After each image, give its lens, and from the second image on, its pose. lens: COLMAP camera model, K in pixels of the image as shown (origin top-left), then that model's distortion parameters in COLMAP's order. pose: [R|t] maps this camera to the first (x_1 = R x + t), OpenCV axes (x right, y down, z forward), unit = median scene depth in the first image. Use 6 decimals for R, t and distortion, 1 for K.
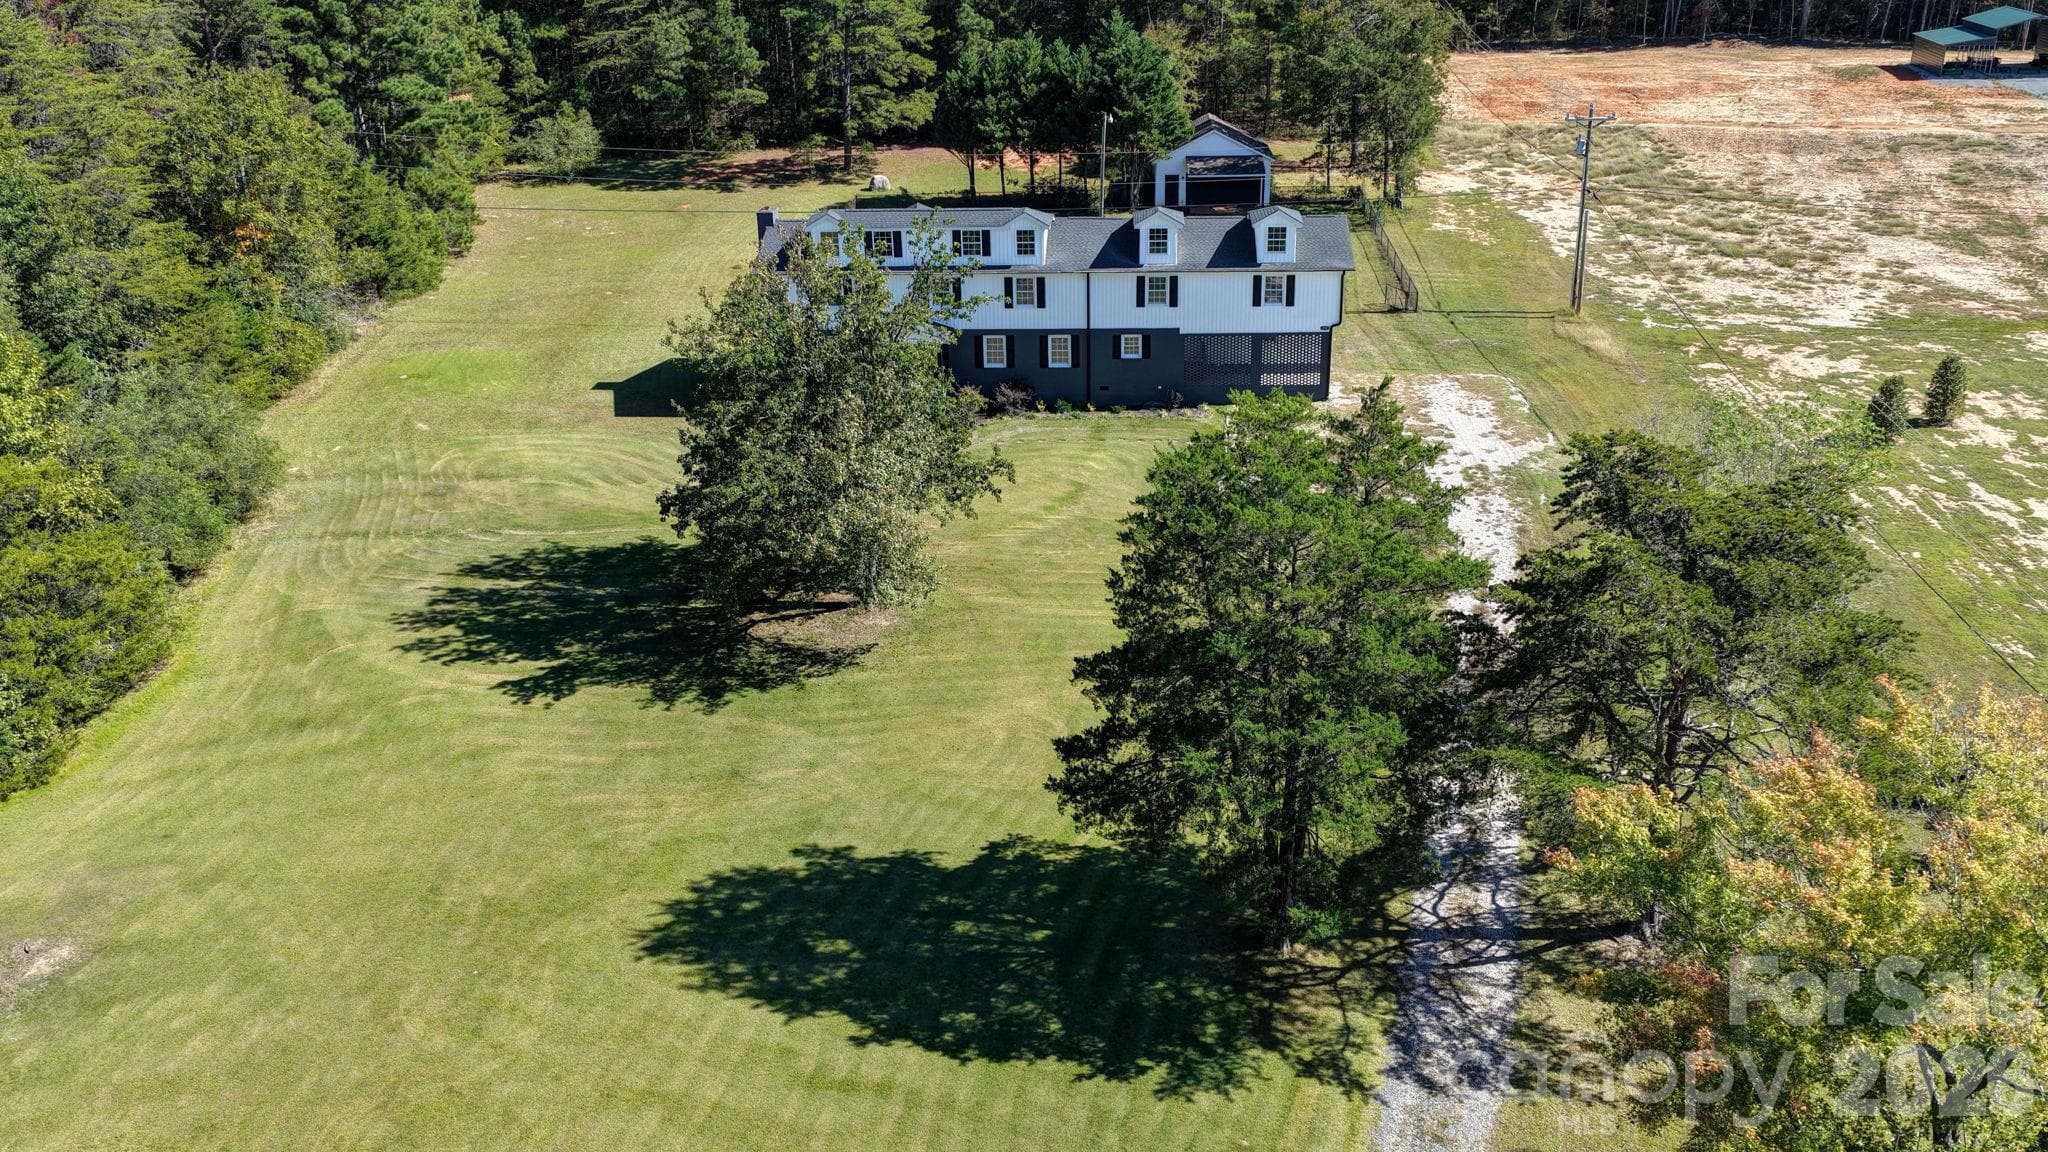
lens RADIAL K [[1681.1, 0, 1024.0], [0, 1681.1, 576.0], [0, 0, 1]] dist [-0.011603, 0.039244]
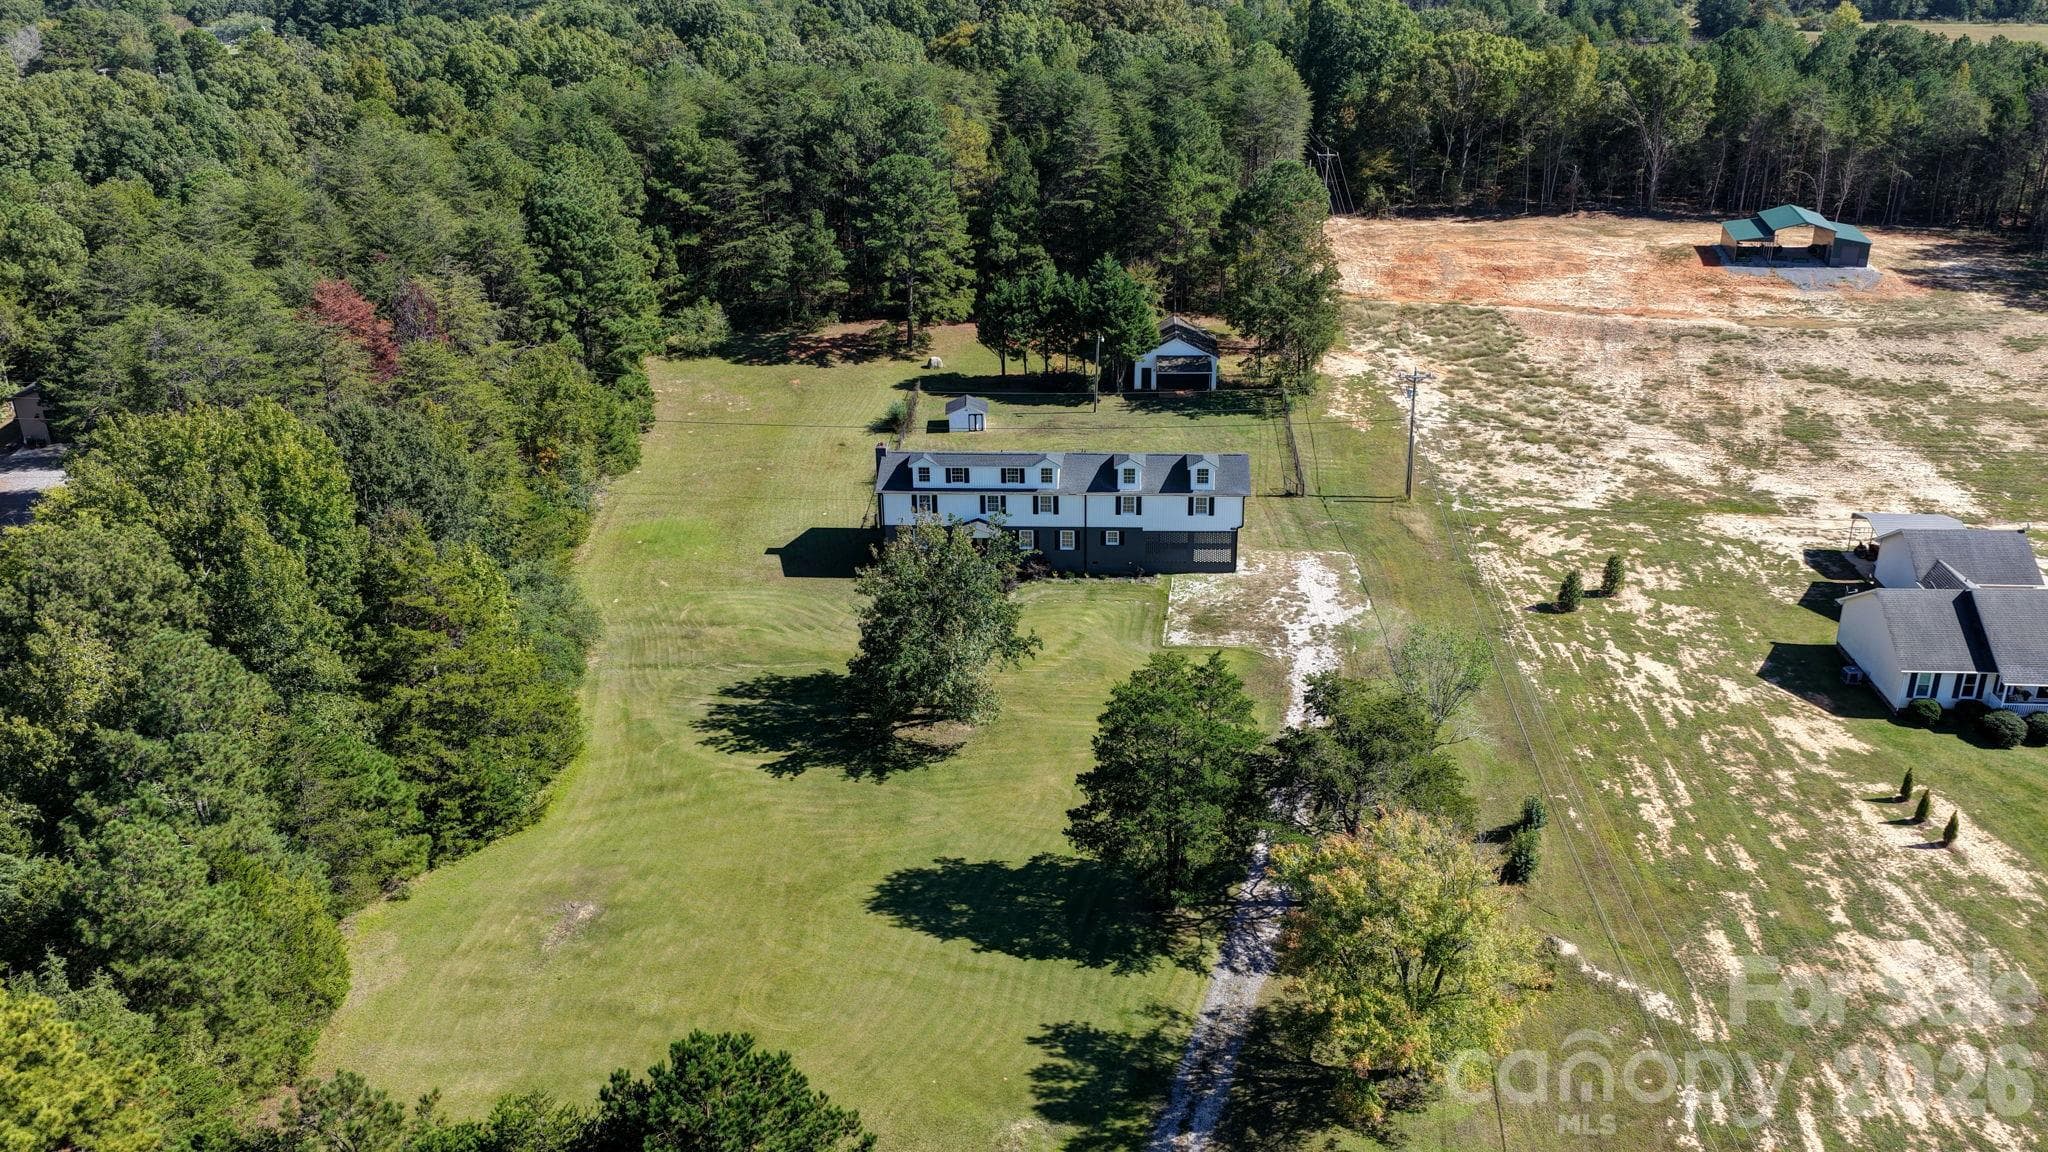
lens RADIAL K [[1681.1, 0, 1024.0], [0, 1681.1, 576.0], [0, 0, 1]] dist [-0.011603, 0.039244]
pose [[0.999979, 0.006399, 0.001180, -0.021635], [-0.006412, 0.999917, 0.011155, -0.118814], [-0.001108, -0.011162, 0.999937, -0.597844]]
